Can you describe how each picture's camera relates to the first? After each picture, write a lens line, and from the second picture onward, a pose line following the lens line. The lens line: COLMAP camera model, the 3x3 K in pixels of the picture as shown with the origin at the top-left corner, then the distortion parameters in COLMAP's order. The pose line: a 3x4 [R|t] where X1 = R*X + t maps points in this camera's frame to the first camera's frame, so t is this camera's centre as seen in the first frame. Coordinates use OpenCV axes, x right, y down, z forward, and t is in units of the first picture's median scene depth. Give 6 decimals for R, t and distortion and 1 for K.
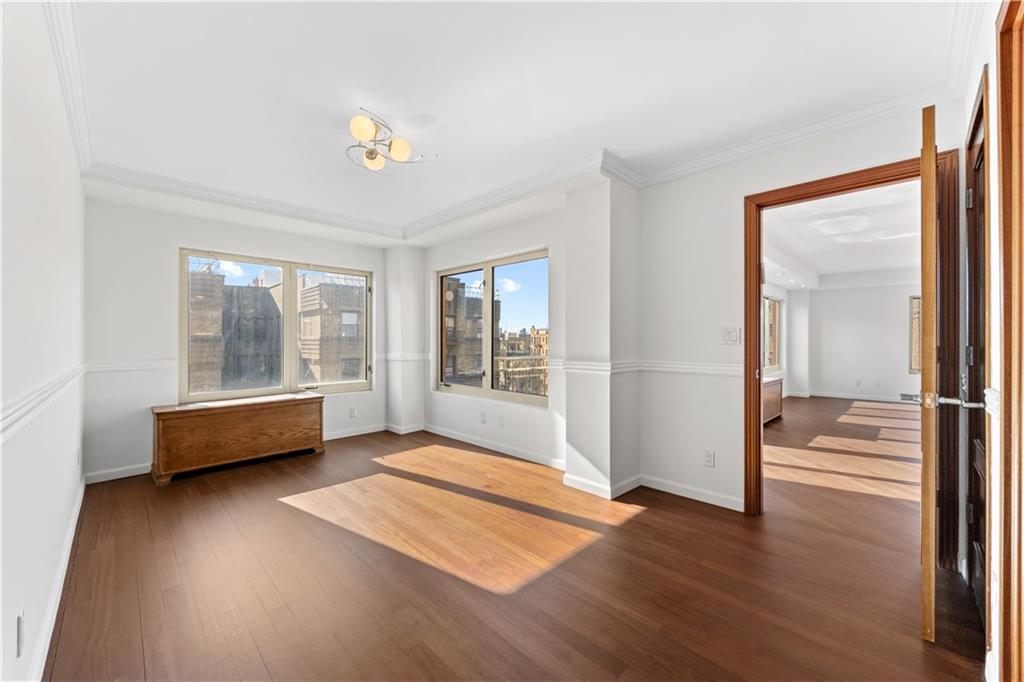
lens RADIAL K [[395.3, 0, 509.6], [0, 395.3, 342.6], [0, 0, 1]] dist [0.000646, 0.000079]
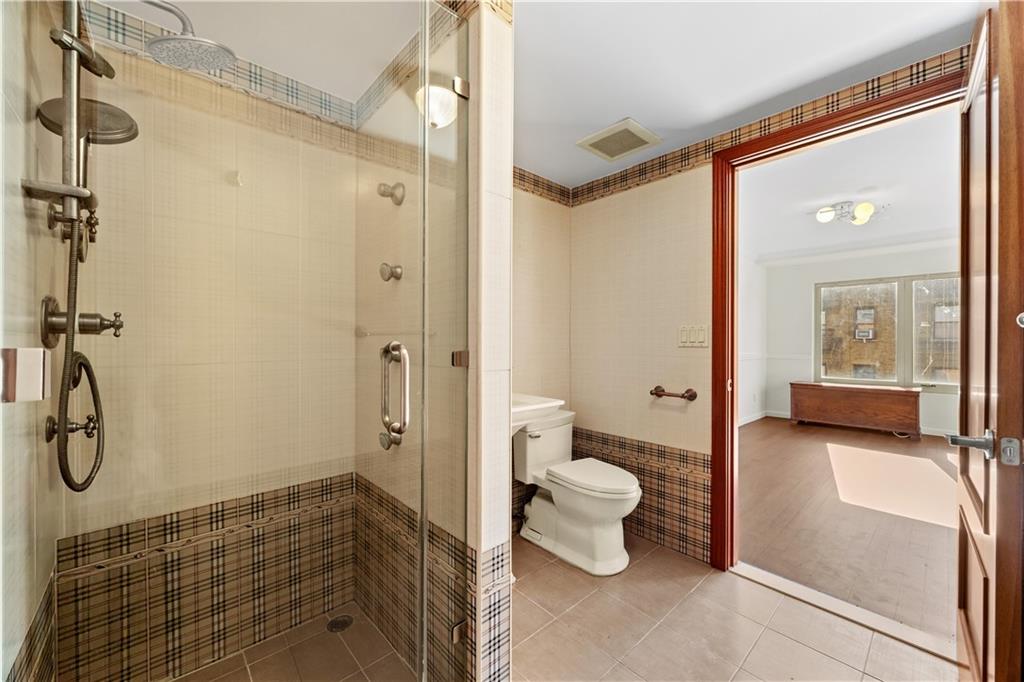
lens RADIAL K [[395.3, 0, 509.6], [0, 395.3, 342.6], [0, 0, 1]] dist [0.000646, 0.000079]
pose [[-0.048390, 0.008493, -0.998792, 0.313079], [-0.008316, 0.999926, 0.008905, -0.002748], [0.998794, 0.008737, -0.048316, -0.057740]]
